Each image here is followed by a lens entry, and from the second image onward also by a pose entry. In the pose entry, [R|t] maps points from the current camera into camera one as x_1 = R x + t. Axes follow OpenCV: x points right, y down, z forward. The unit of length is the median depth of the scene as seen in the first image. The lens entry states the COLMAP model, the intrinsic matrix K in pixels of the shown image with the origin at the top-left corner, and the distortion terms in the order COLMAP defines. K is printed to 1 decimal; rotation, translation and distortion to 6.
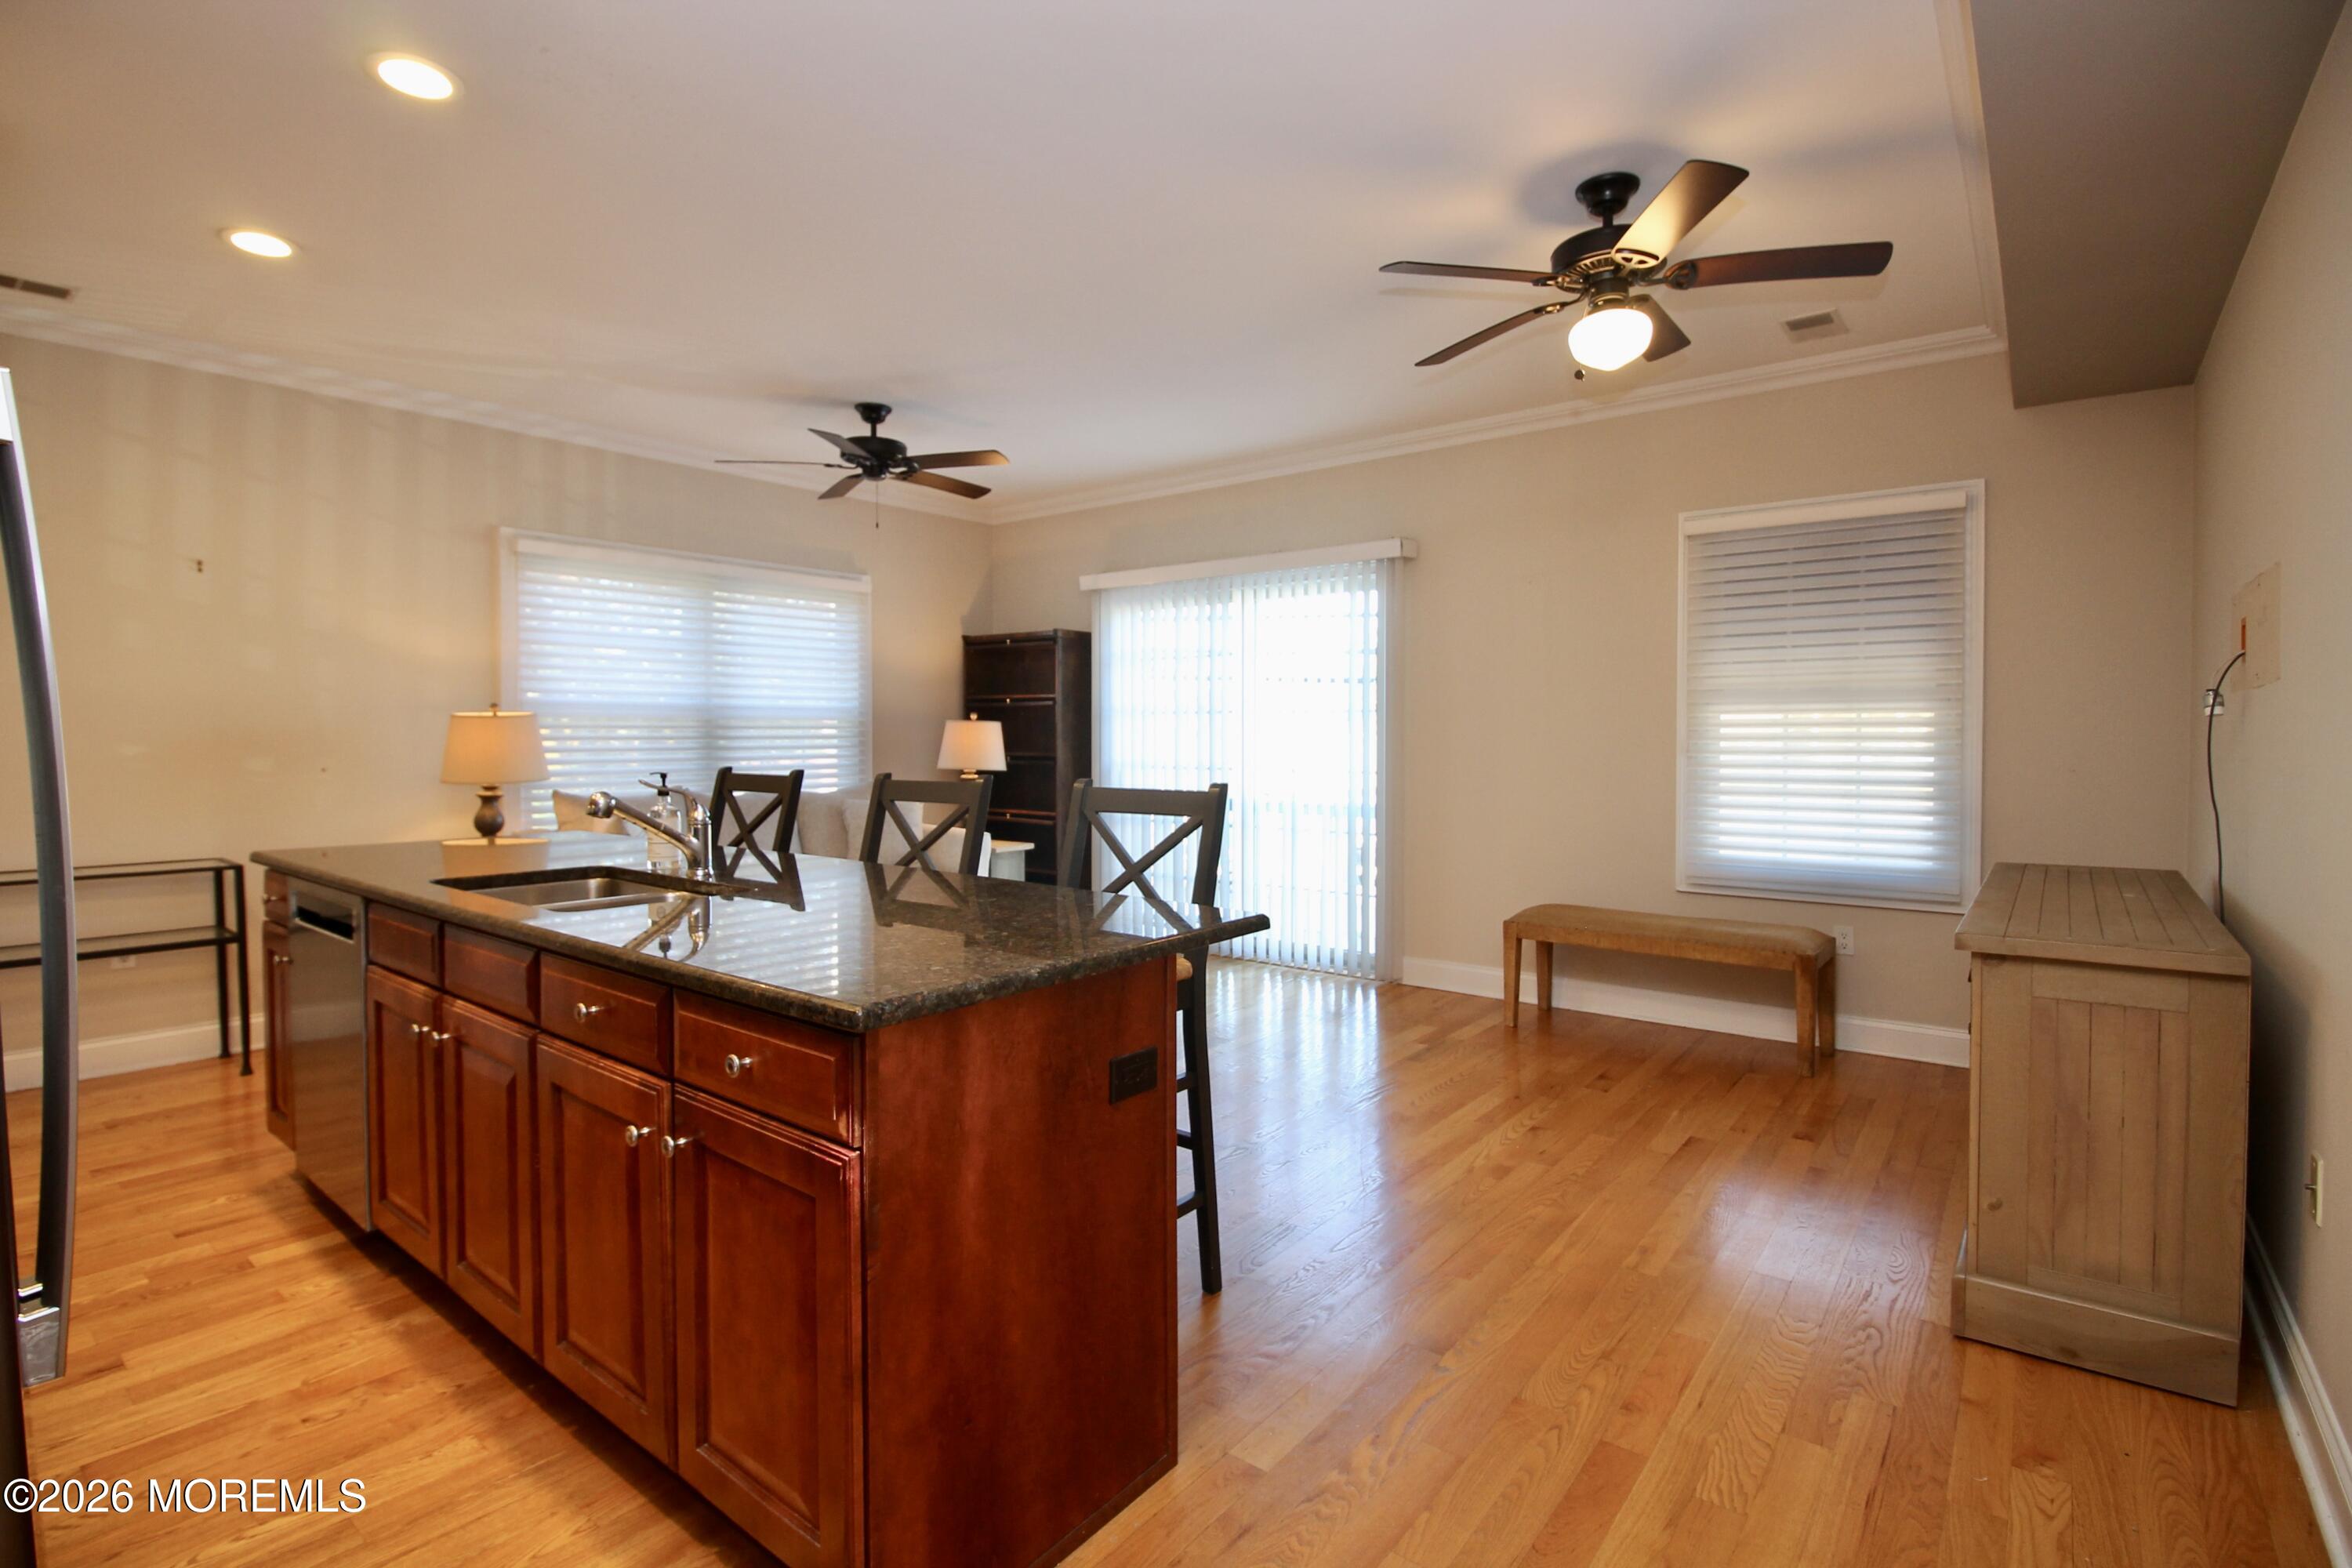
lens RADIAL K [[1097.8, 0, 1186.4], [0, 1097.8, 759.7], [0, 0, 1]] dist [-0.000033, -0.013011]
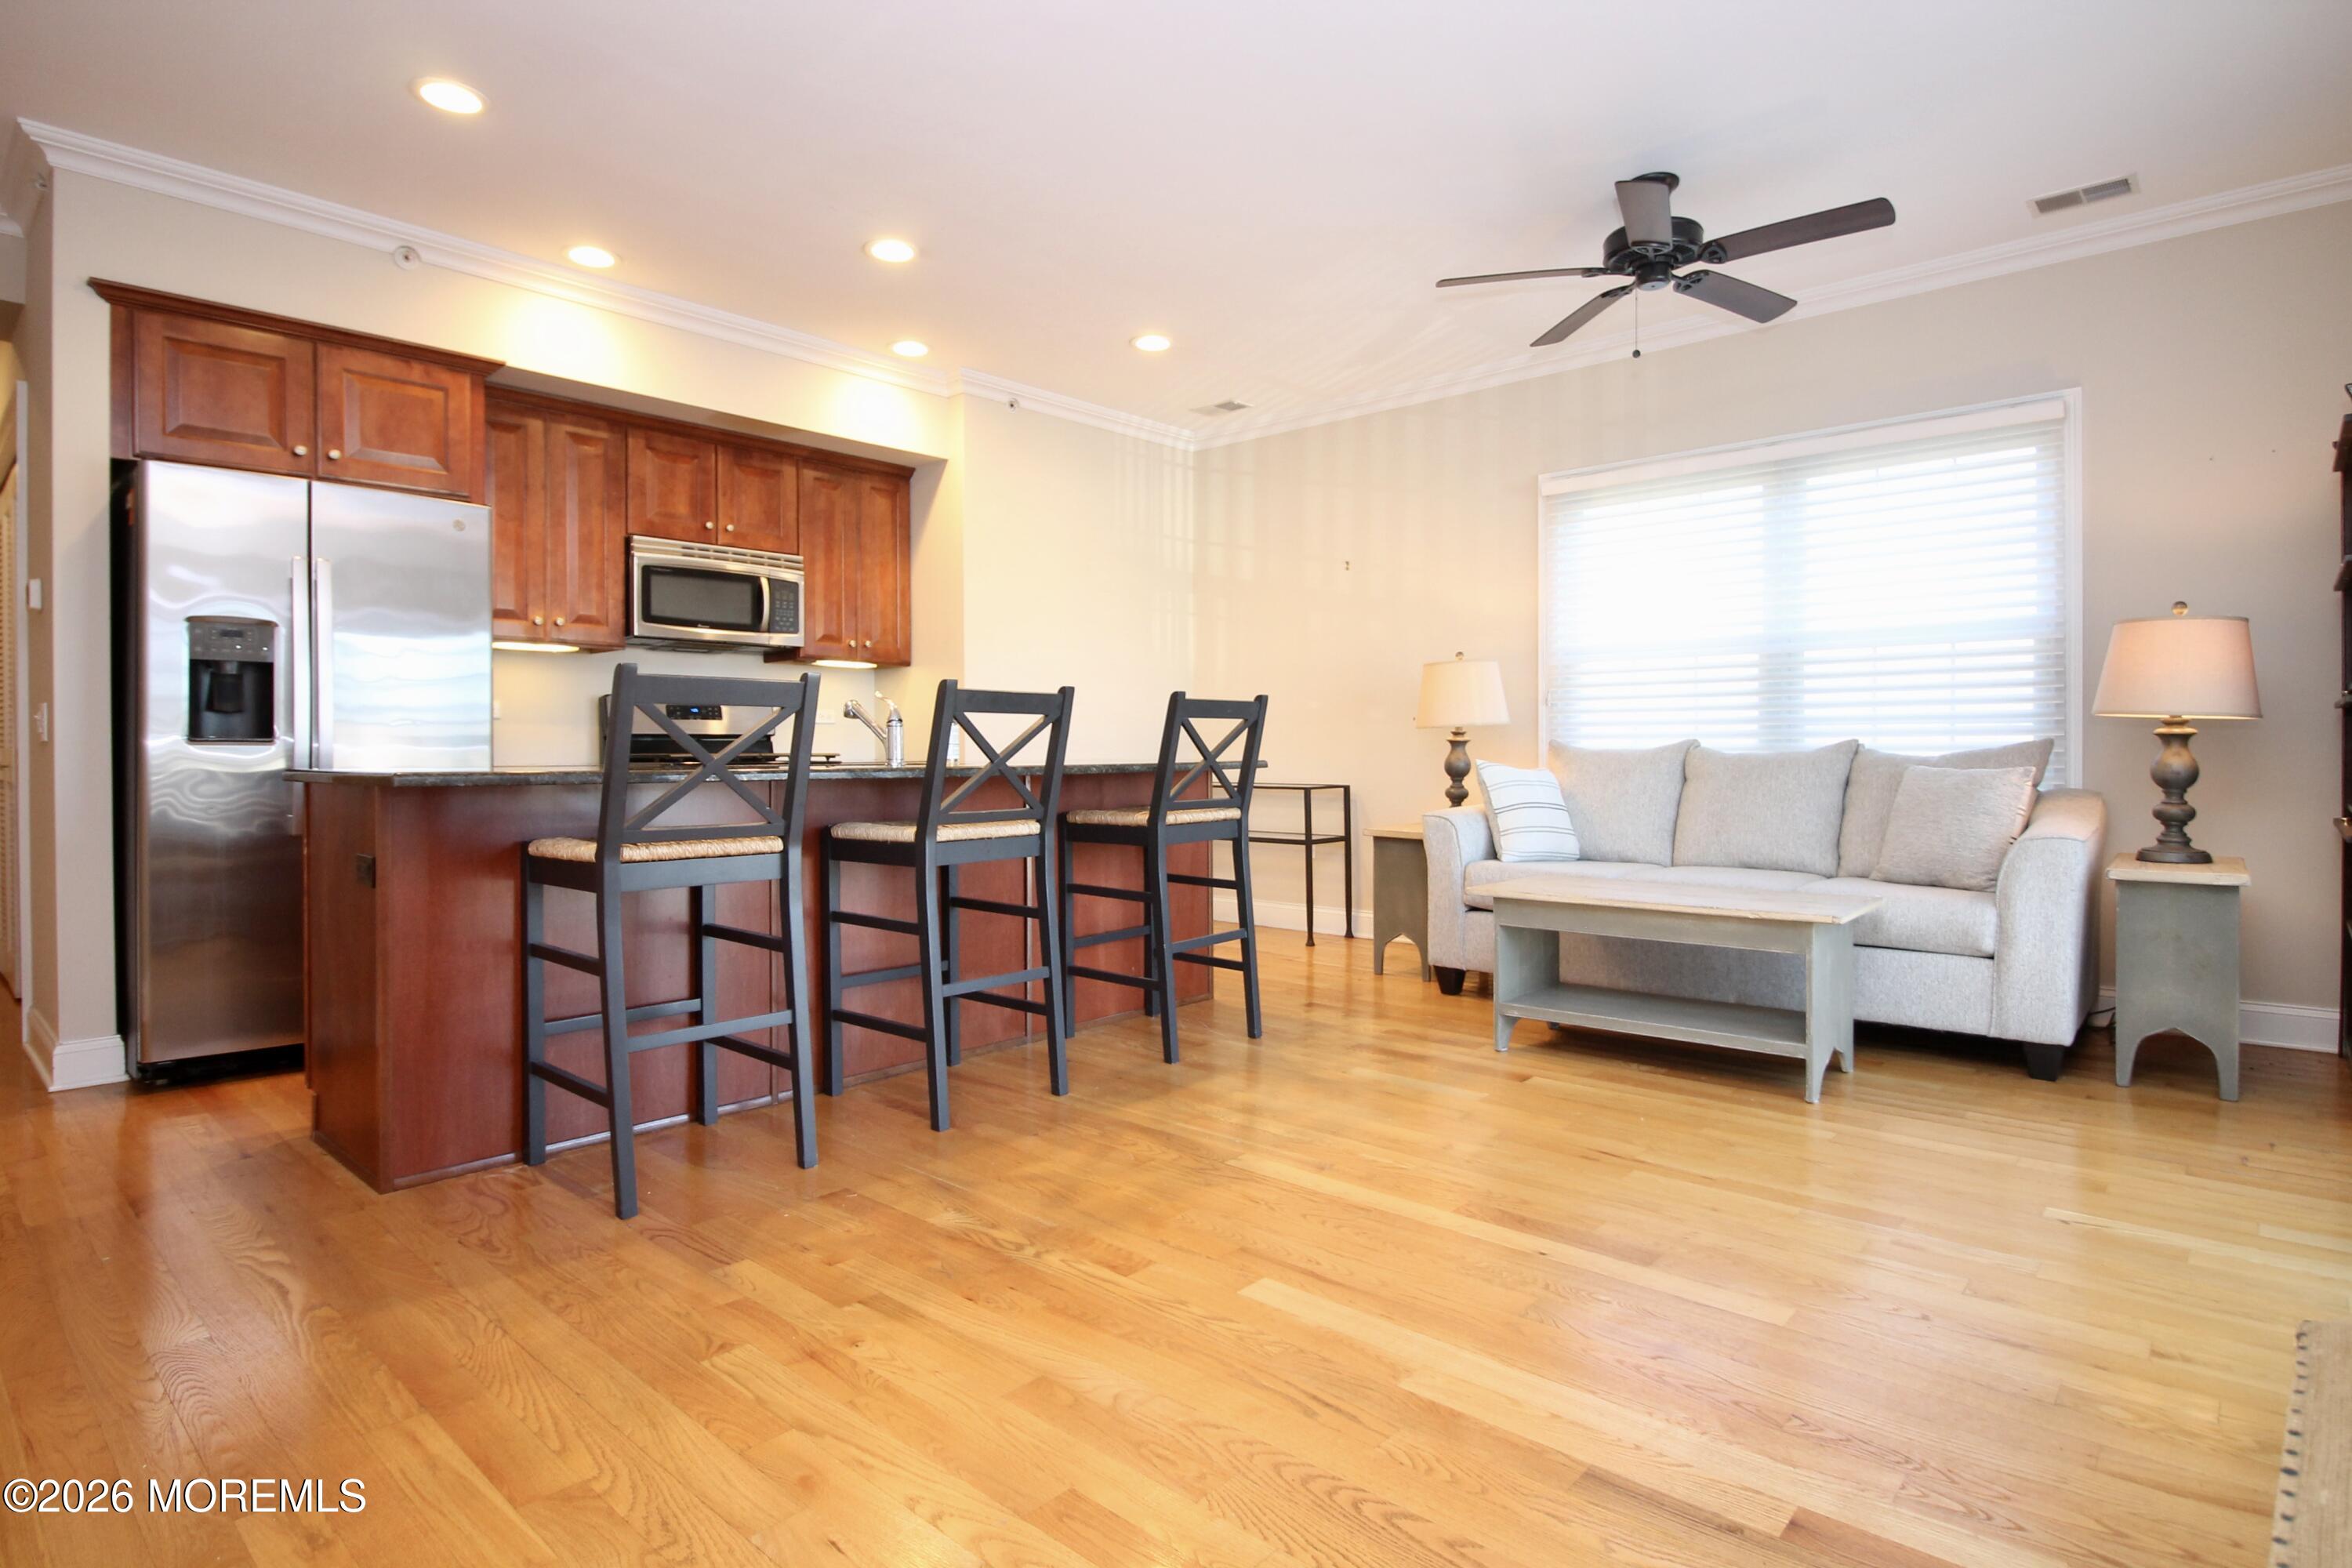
lens RADIAL K [[1211.1, 0, 1174.7], [0, 1211.1, 759.1], [0, 0, 1]] dist [-0.019449, -0.001209]
pose [[-0.074884, 0.008945, -0.997152, 0.684912], [-0.018939, 0.999767, 0.010391, 0.055866], [0.997012, 0.019663, -0.074697, 1.049004]]
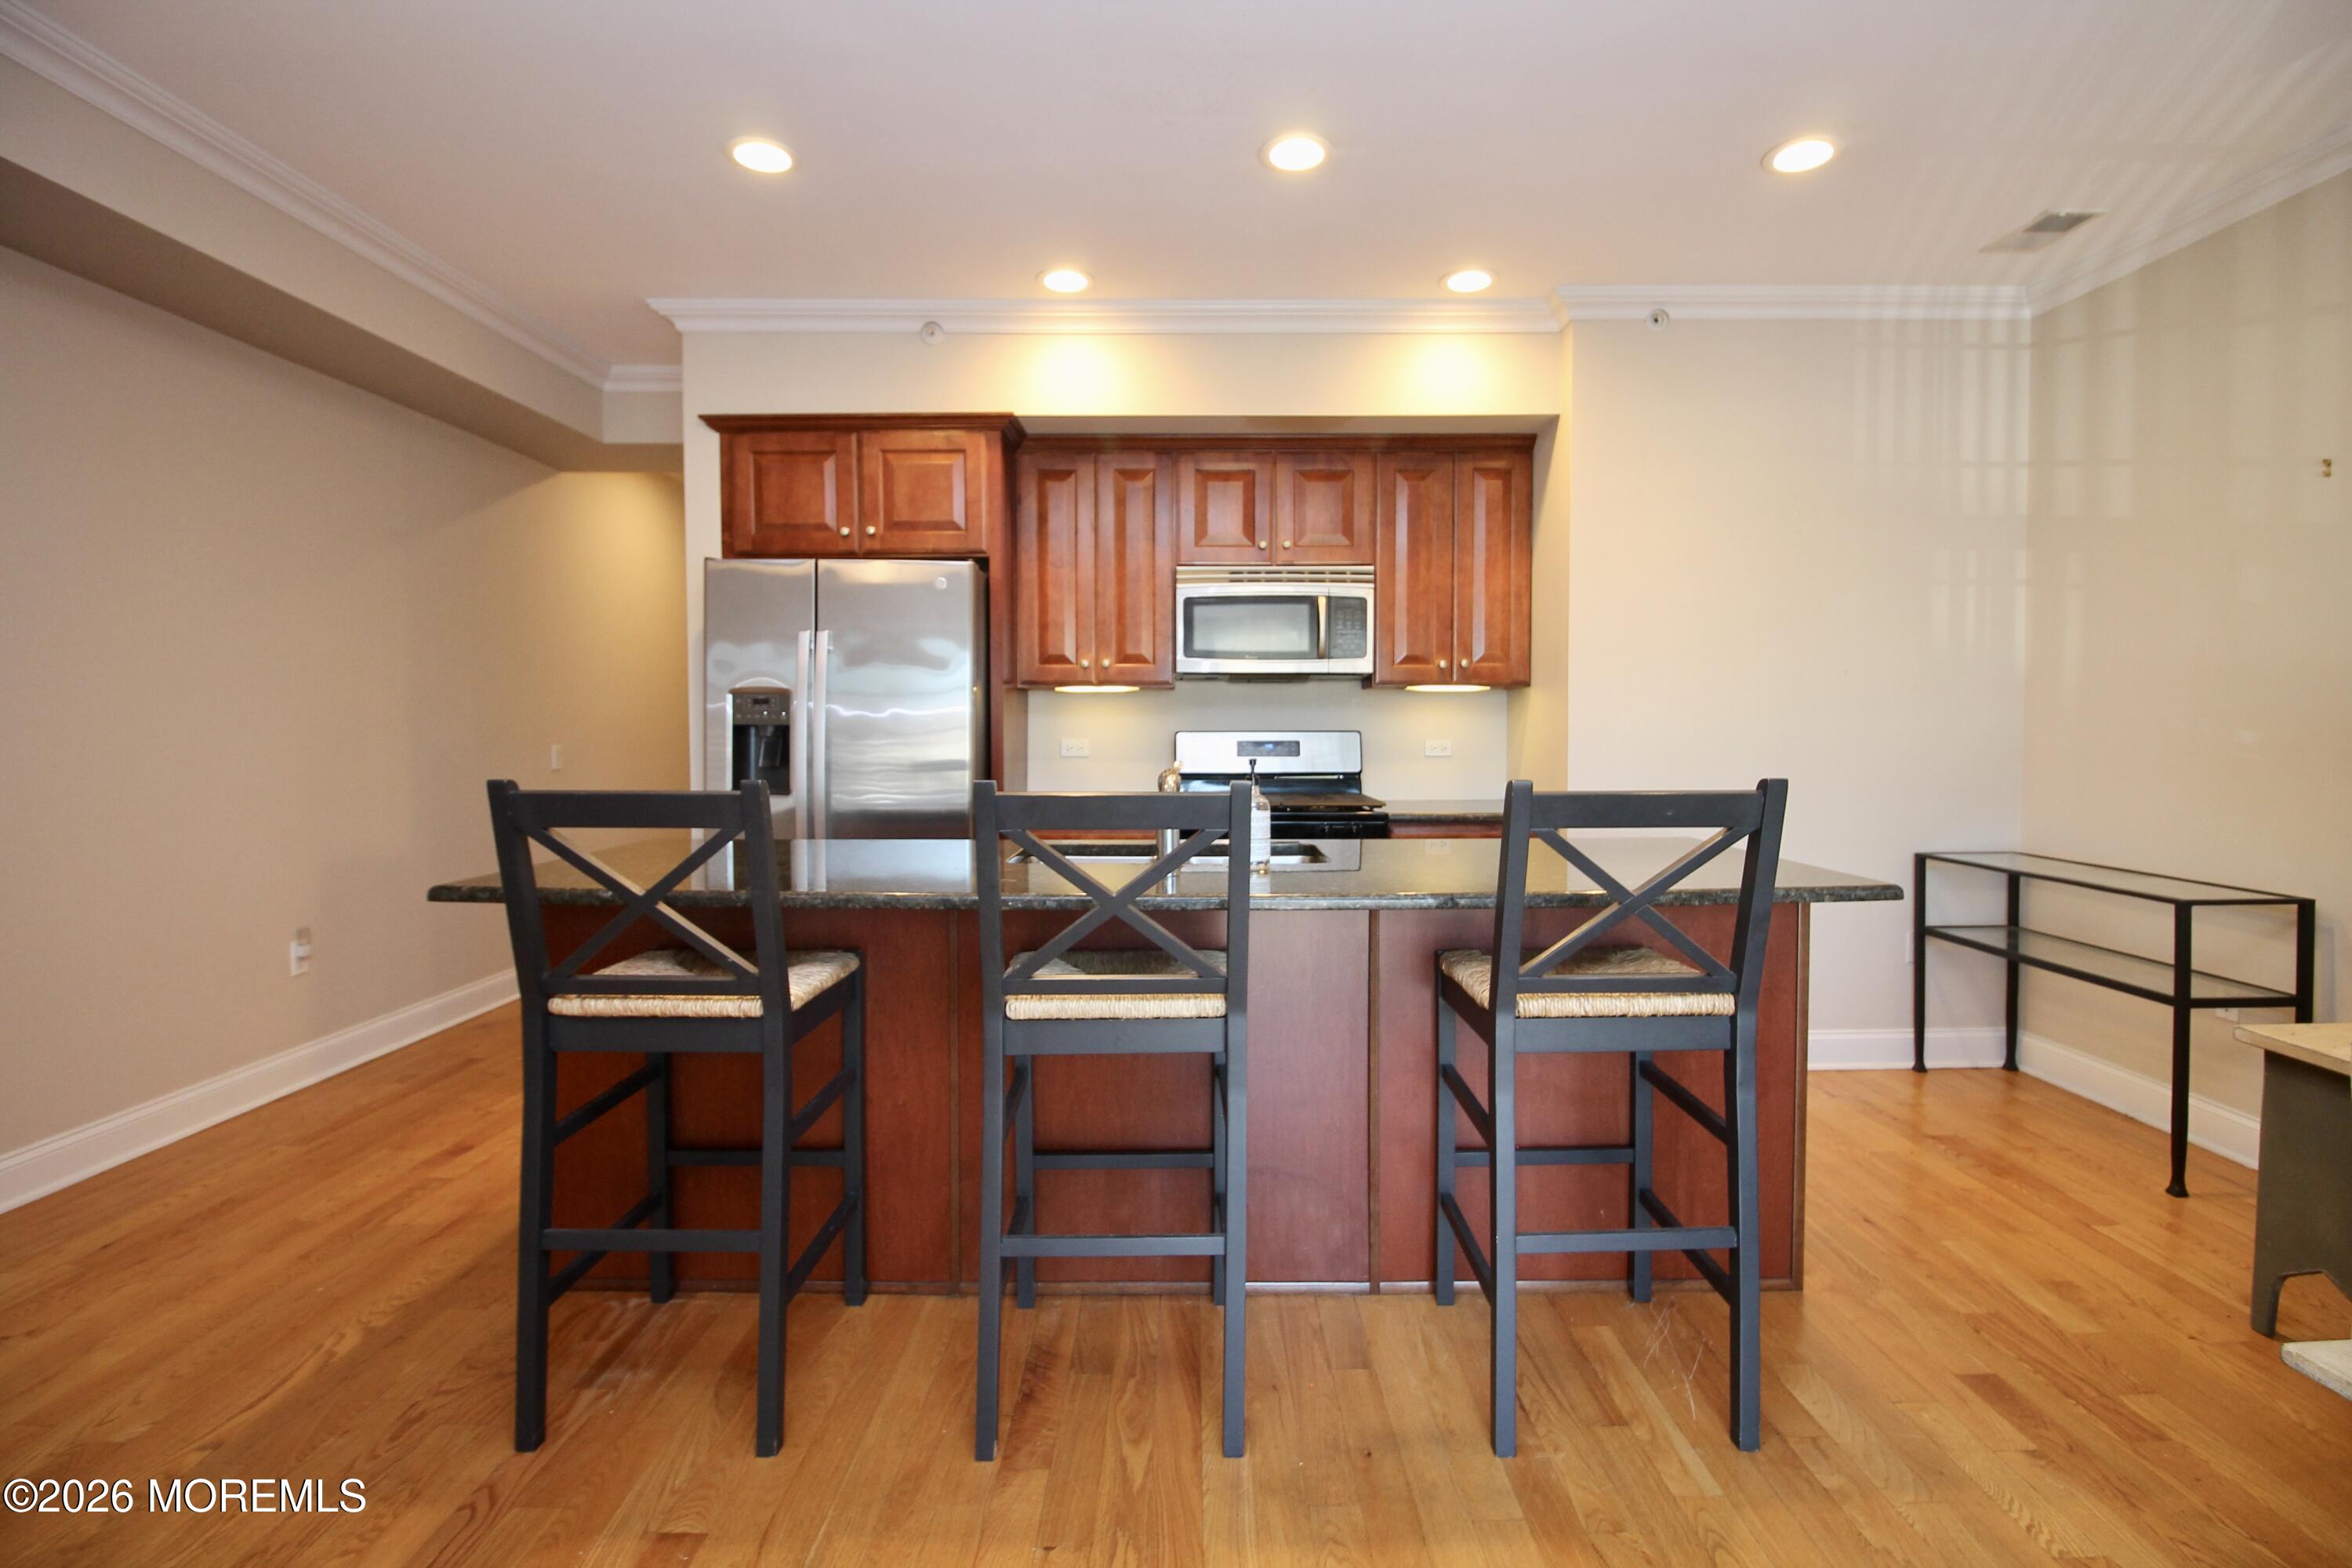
lens RADIAL K [[1097.8, 0, 1186.4], [0, 1097.8, 759.7], [0, 0, 1]] dist [-0.000033, -0.013011]
pose [[-0.786827, 0.022012, -0.616781, 0.079861], [-0.011616, 0.998659, 0.050459, -0.025506], [0.617065, 0.046867, -0.785516, 1.274840]]
